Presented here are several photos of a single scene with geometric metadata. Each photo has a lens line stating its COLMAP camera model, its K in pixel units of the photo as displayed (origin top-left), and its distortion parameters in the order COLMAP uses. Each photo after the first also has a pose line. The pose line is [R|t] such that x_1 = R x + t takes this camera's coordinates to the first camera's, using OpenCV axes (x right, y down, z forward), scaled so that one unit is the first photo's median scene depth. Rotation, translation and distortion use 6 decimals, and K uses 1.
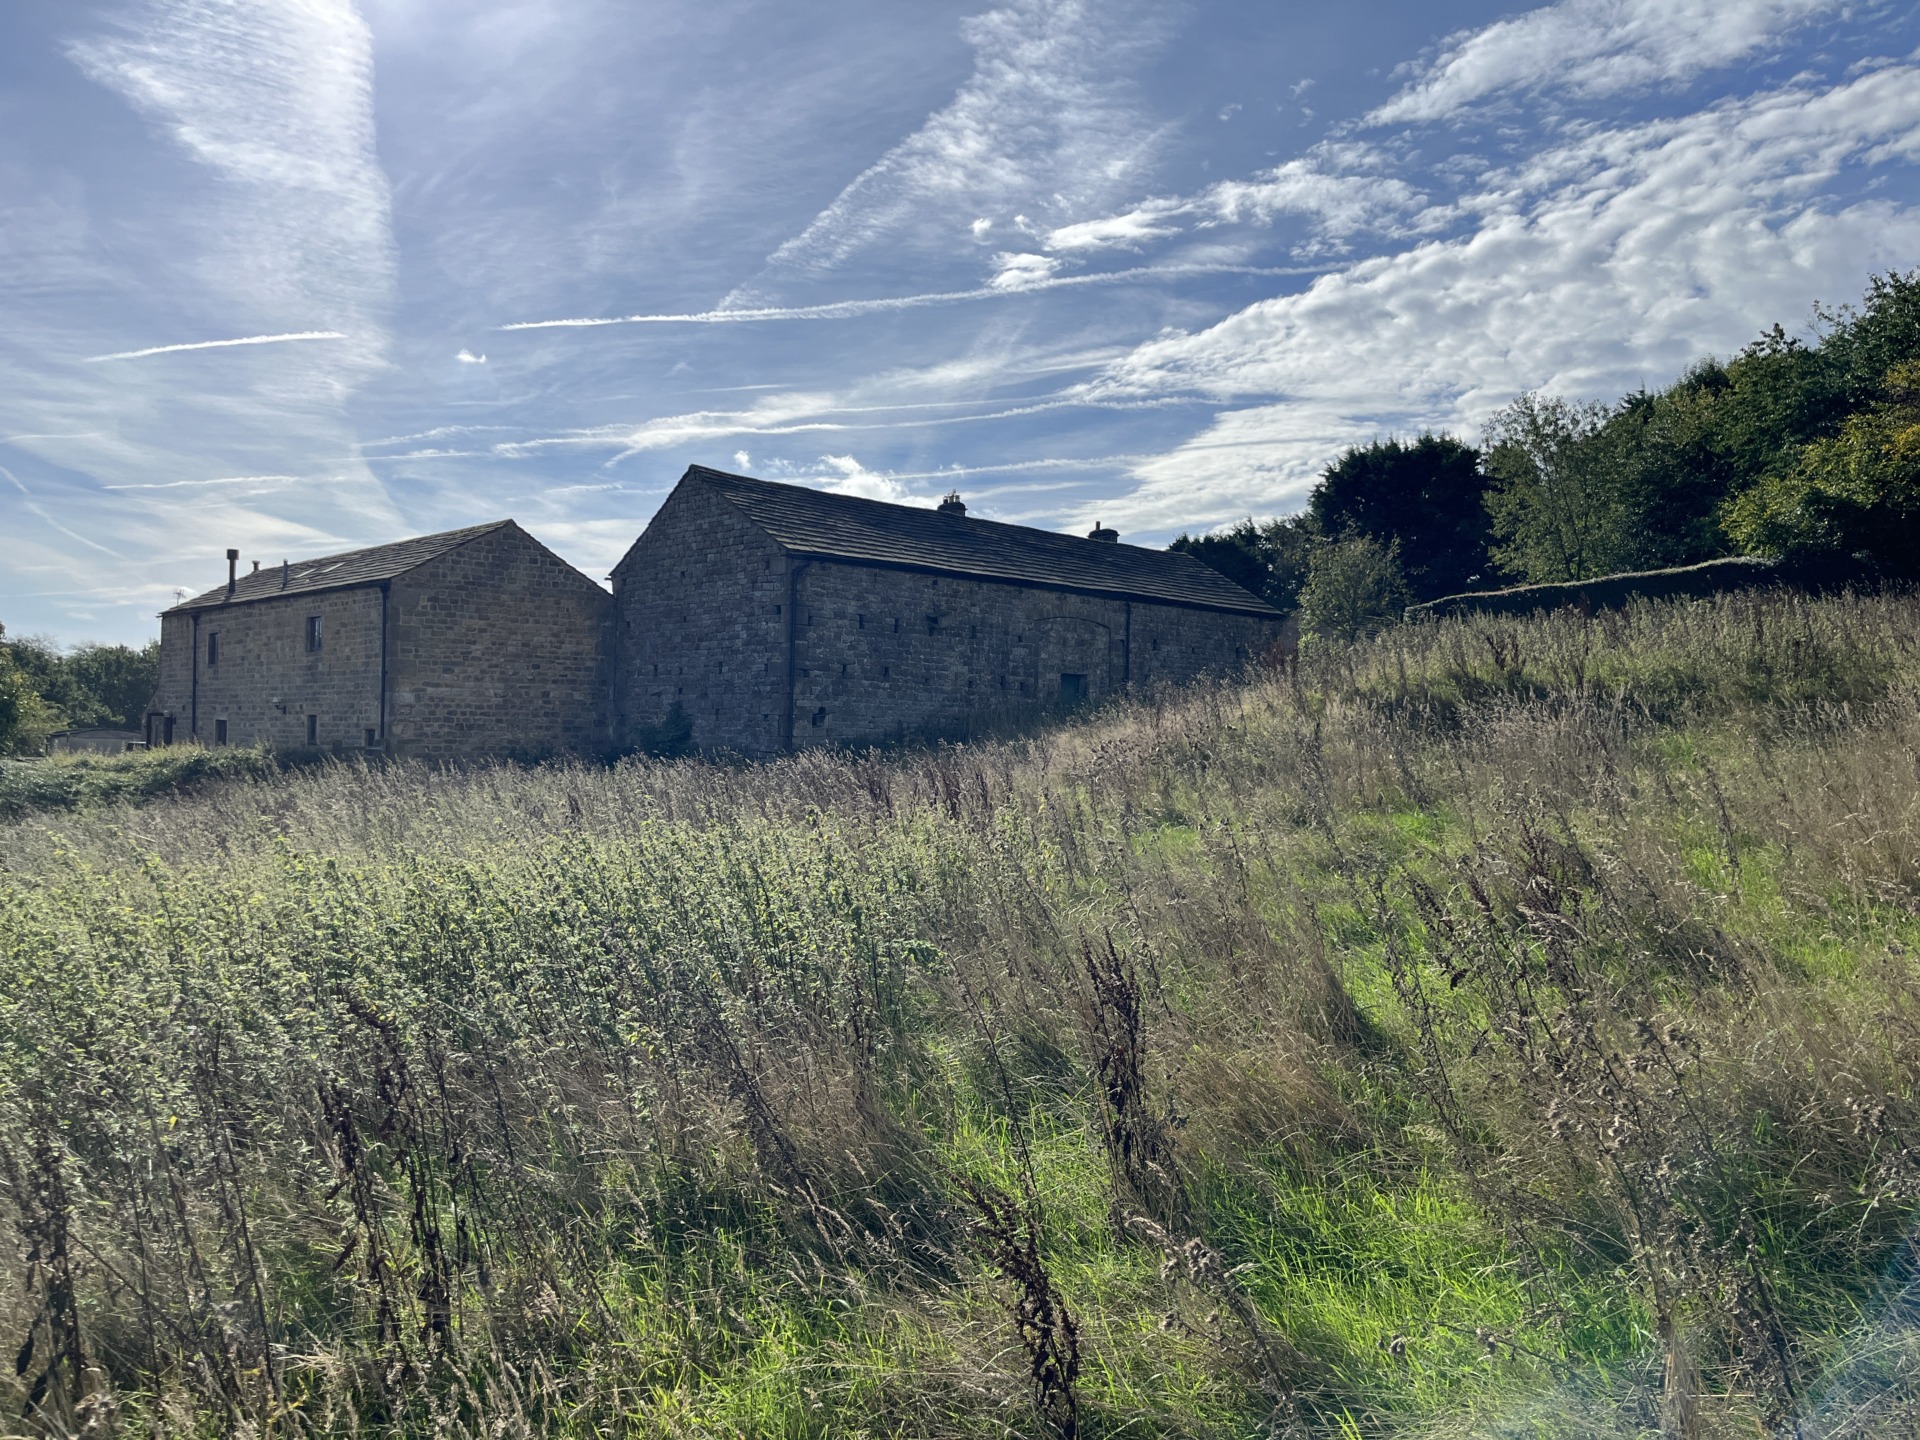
lens RADIAL K [[1431.4, 0, 960.0], [0, 1431.4, 720.0], [0, 0, 1]] dist [0.004902, -0.064398]
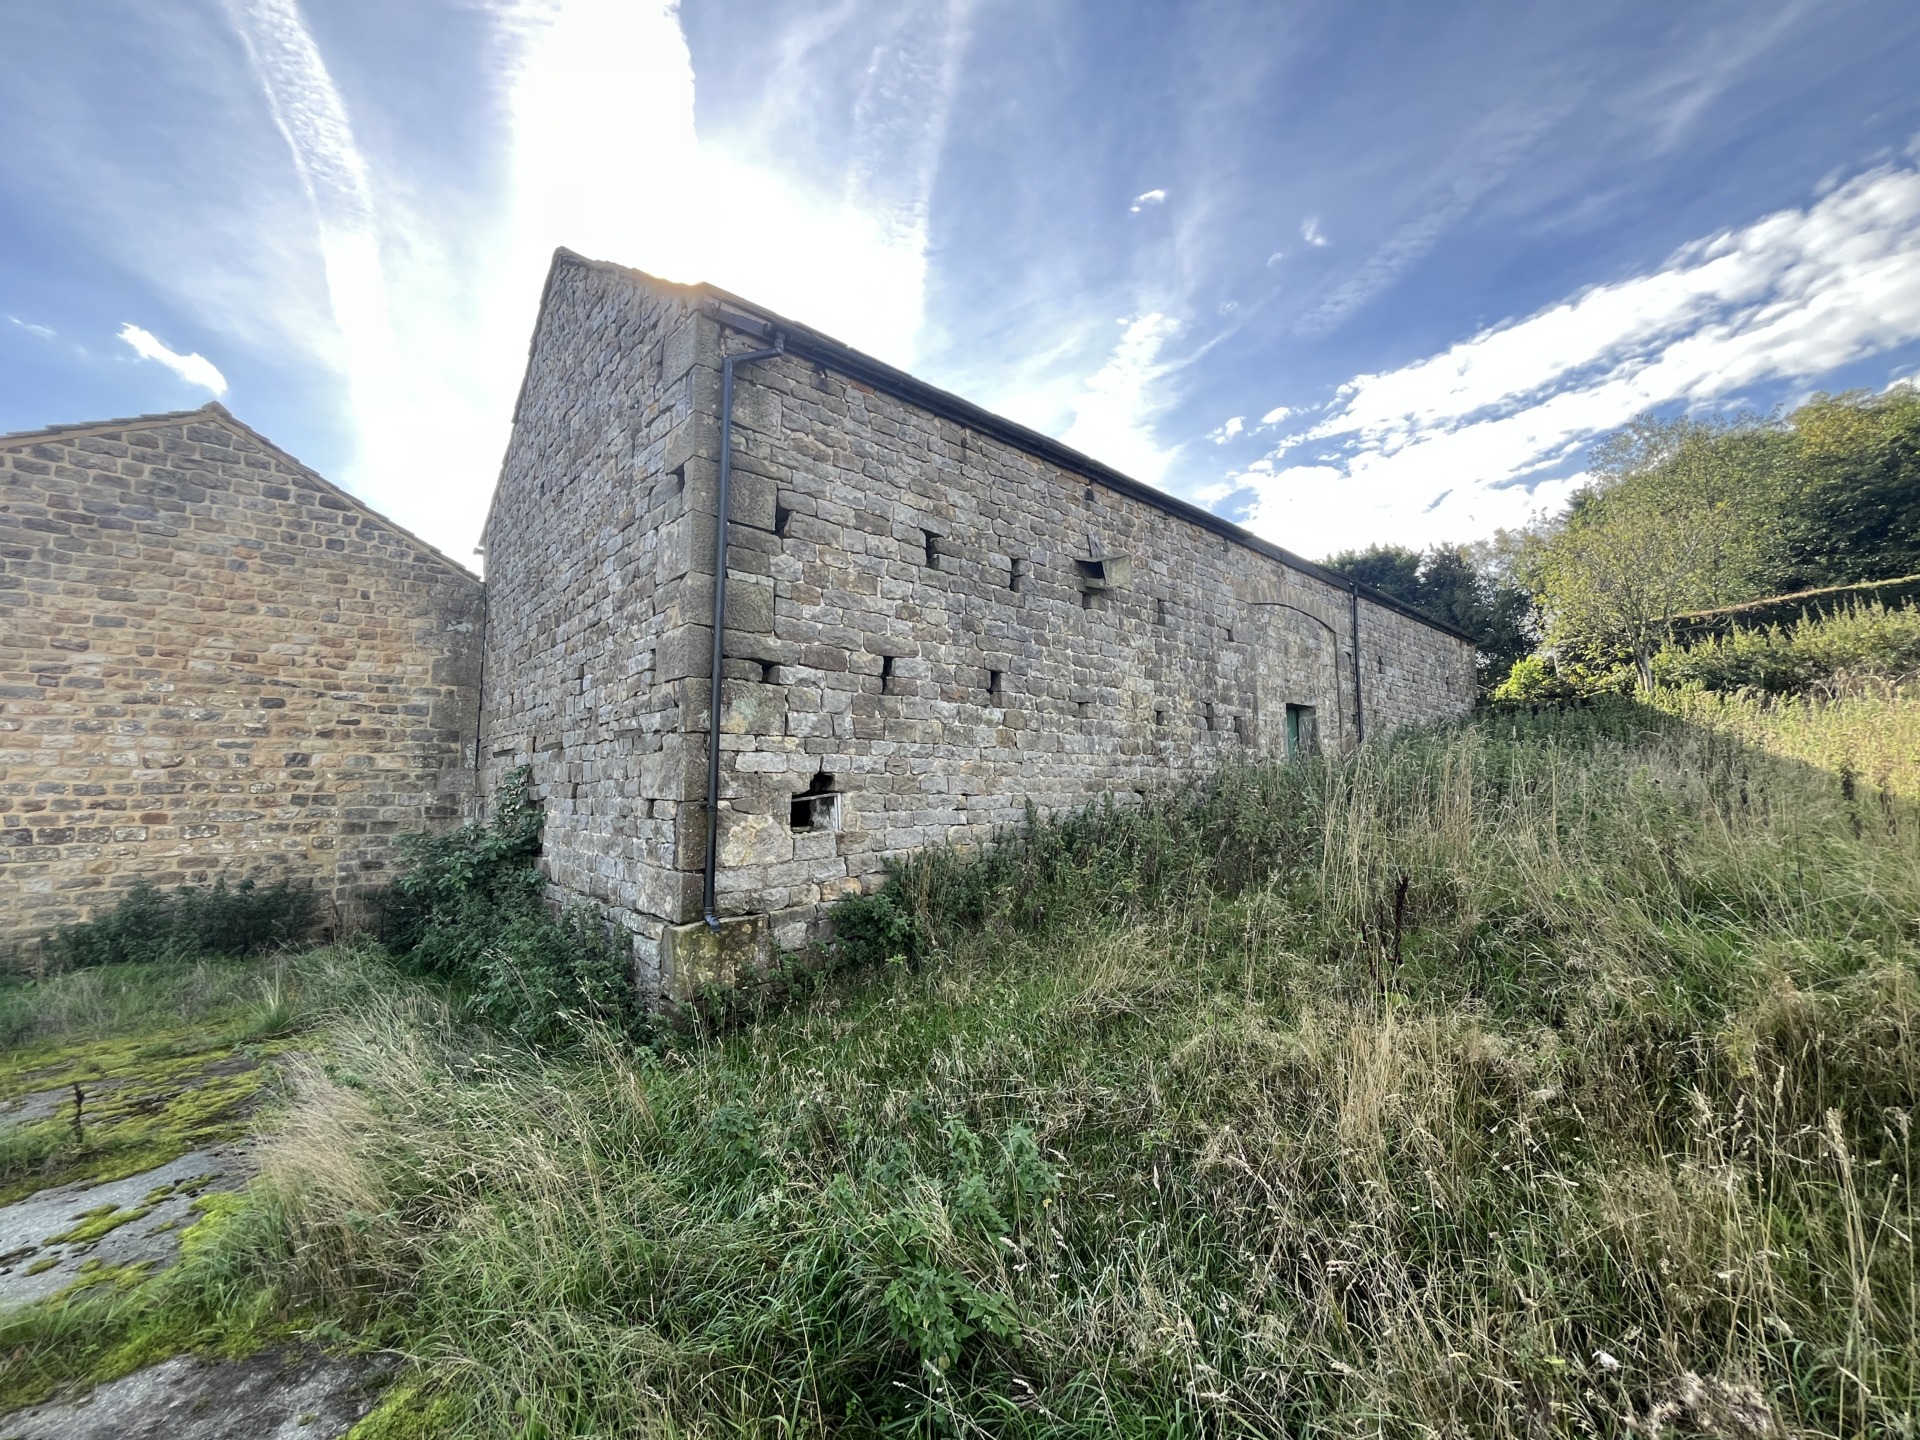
lens RADIAL K [[768.9, 0, 960.0], [0, 768.9, 720.0], [0, 0, 1]] dist [-0.000865, 0.000647]
pose [[0.999220, -0.024996, -0.030583, -0.052150], [0.022648, 0.996938, -0.074842, -0.006357], [0.032360, 0.074091, 0.996726, 0.744376]]
